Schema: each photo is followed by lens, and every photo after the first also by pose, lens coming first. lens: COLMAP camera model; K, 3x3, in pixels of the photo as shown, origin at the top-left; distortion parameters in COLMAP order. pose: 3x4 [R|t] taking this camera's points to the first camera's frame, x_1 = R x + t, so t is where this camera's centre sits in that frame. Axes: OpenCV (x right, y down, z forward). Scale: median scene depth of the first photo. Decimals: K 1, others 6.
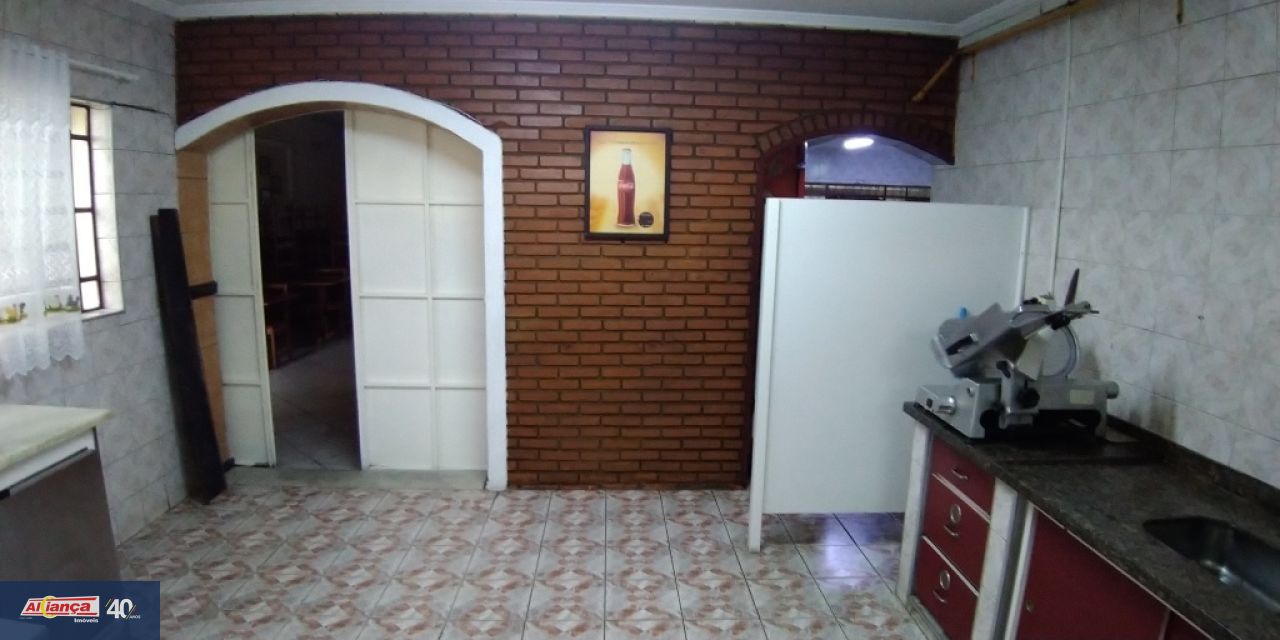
lens RADIAL K [[689.1, 0, 640.0], [0, 689.1, 320.0], [0, 0, 1]] dist [-0.103874, -0.000472]
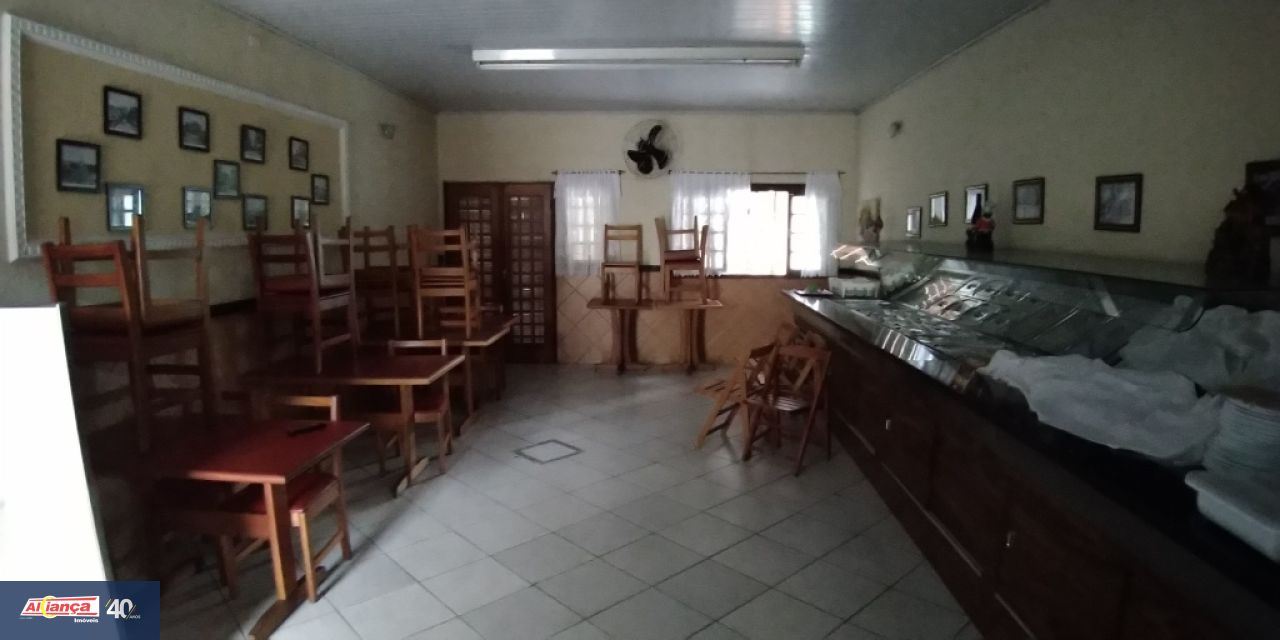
lens RADIAL K [[689.1, 0, 640.0], [0, 689.1, 320.0], [0, 0, 1]] dist [-0.103874, -0.000472]
pose [[0.997295, -0.029585, -0.067279, -0.260812], [0.024041, 0.996361, -0.081769, -0.049703], [0.069453, 0.079930, 0.994378, 0.497715]]
